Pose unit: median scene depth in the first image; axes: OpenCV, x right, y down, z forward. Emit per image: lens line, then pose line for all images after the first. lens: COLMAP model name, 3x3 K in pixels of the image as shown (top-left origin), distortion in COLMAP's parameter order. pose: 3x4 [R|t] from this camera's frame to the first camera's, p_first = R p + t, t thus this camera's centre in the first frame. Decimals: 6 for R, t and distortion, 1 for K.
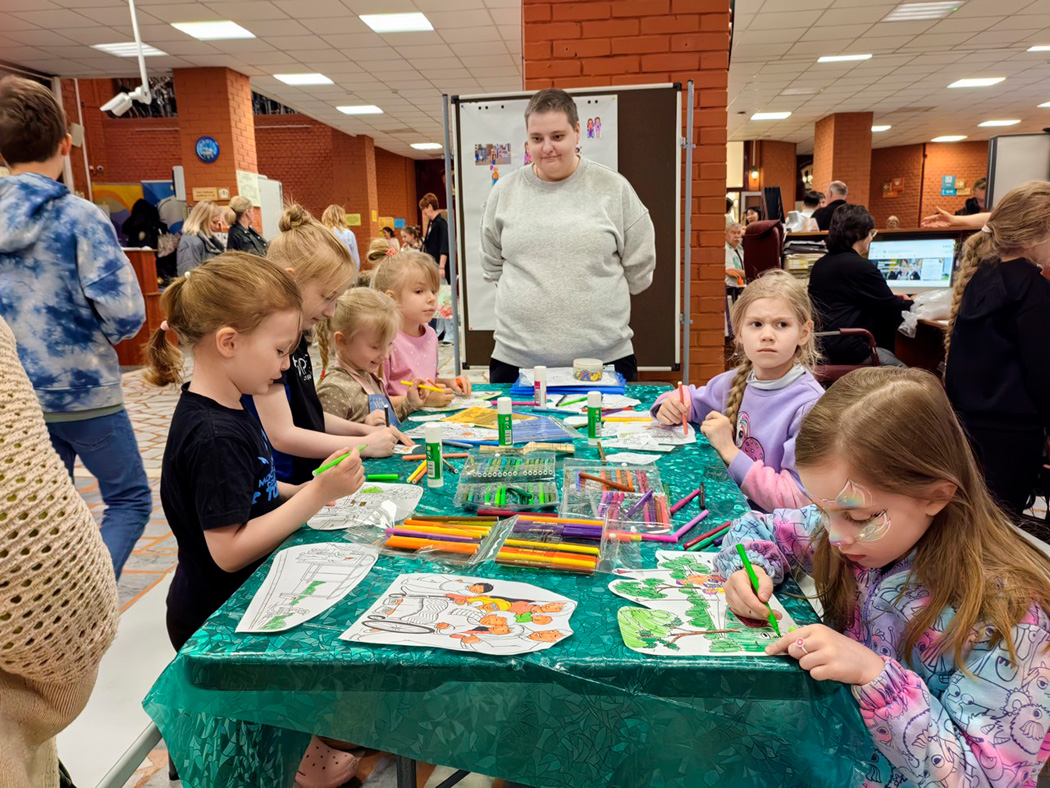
lens RADIAL K [[835.4, 0, 530.7], [0, 835.4, 393.0], [0, 0, 1]] dist [-0.000171, 0.079463]
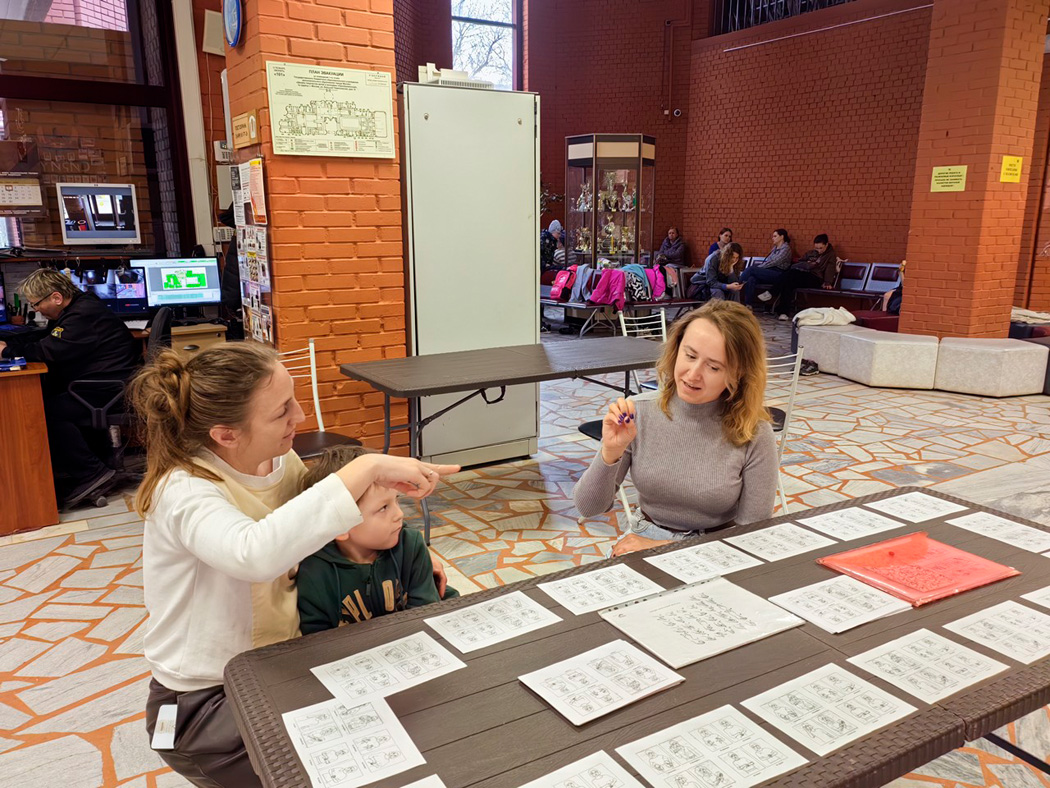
lens RADIAL K [[821.5, 0, 526.9], [0, 821.5, 400.5], [0, 0, 1]] dist [0.037619, -0.015771]
pose [[0.579204, 0.205517, -0.788851, 0.049301], [-0.155959, 0.977760, 0.140223, -0.189048], [0.800125, 0.041811, 0.598374, 0.891448]]
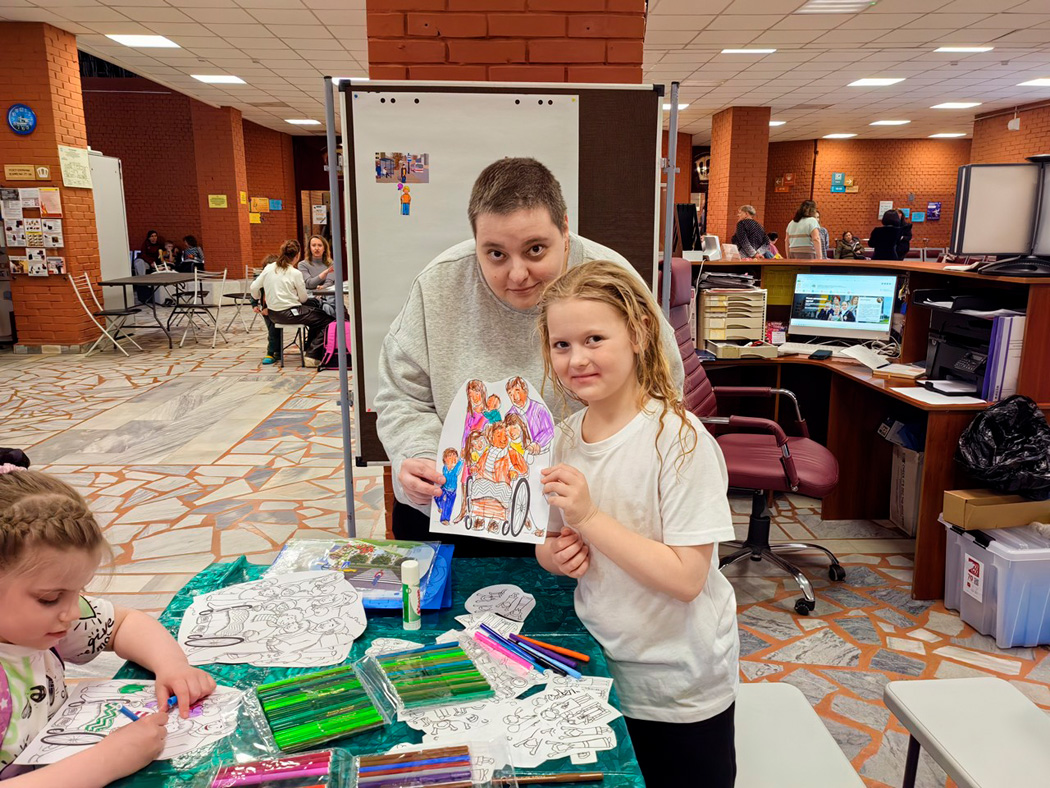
lens RADIAL K [[825.0, 0, 519.8], [0, 825.0, 377.5], [0, 0, 1]] dist [0.109673, -0.122787]
pose [[0.993547, 0.005670, 0.113283, 0.016071], [-0.006656, 0.999943, 0.008330, -0.041529], [-0.113229, -0.009030, 0.993528, 0.098942]]
